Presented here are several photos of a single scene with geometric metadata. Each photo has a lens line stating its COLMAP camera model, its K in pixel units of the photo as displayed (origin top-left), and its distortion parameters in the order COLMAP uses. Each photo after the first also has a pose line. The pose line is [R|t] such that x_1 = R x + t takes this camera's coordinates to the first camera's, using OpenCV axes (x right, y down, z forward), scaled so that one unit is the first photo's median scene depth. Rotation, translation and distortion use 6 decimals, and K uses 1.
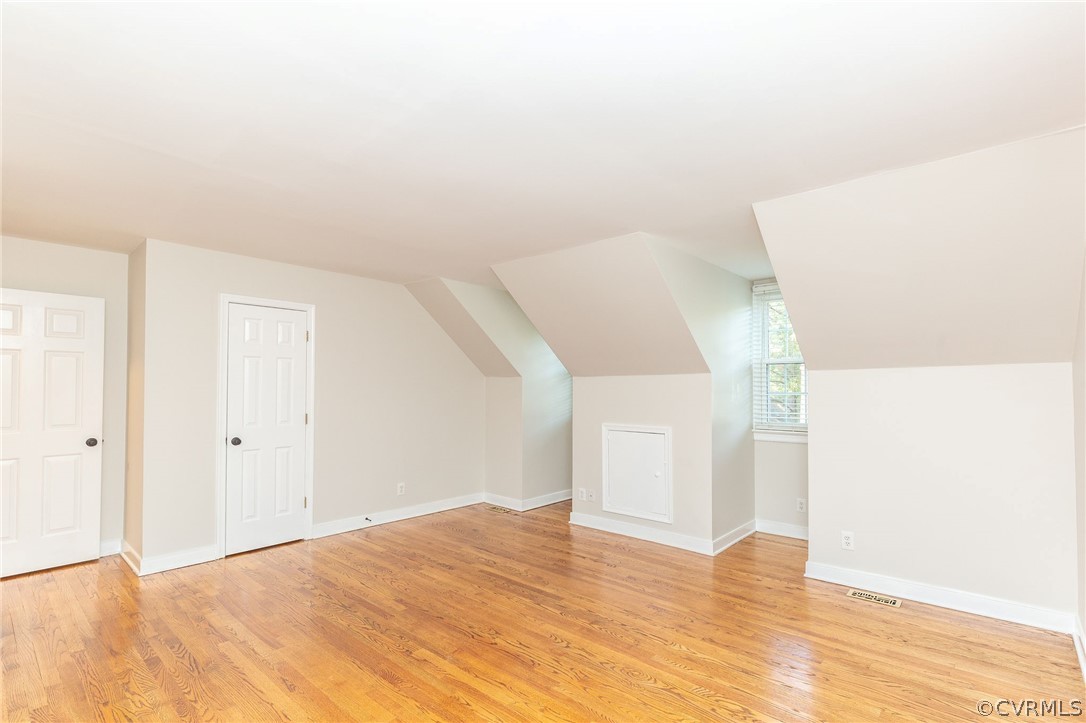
lens RADIAL K [[496.8, 0, 544.0], [0, 496.8, 369.9], [0, 0, 1]] dist [0.004900, -0.000127]
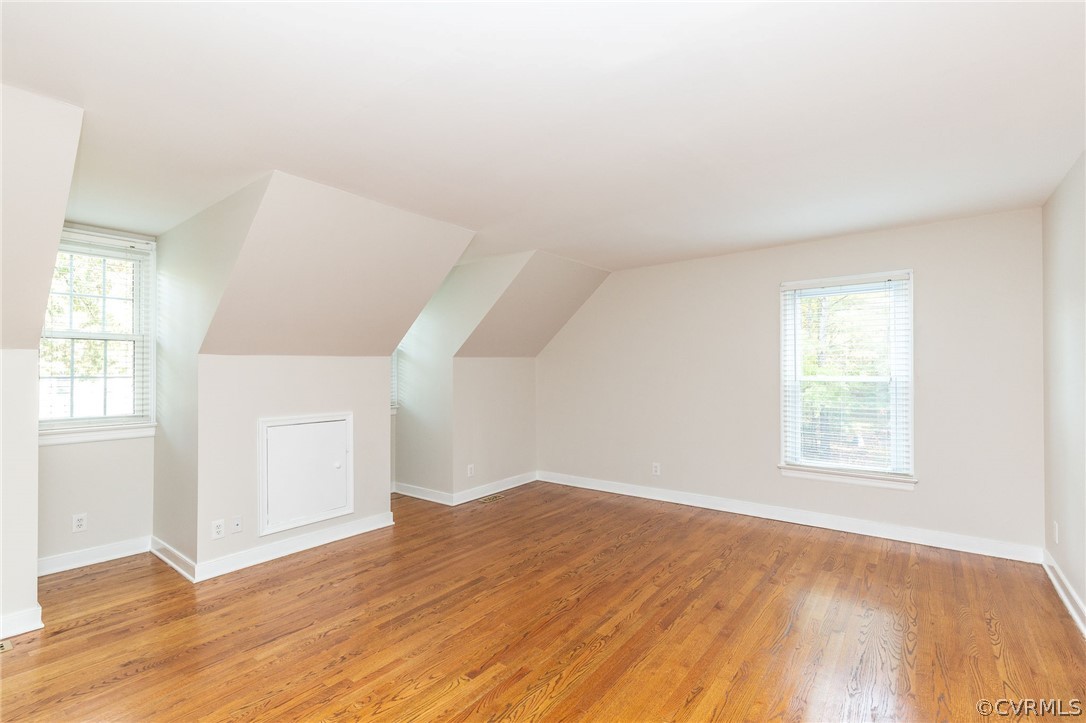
lens RADIAL K [[496.8, 0, 543.1], [0, 496.8, 363.3], [0, 0, 1]] dist [0.004900, -0.000127]
pose [[-0.054496, 0.011882, 0.998443, -0.971239], [-0.025589, 0.999584, -0.013292, 0.030821], [-0.998186, -0.026273, -0.054169, 0.920827]]
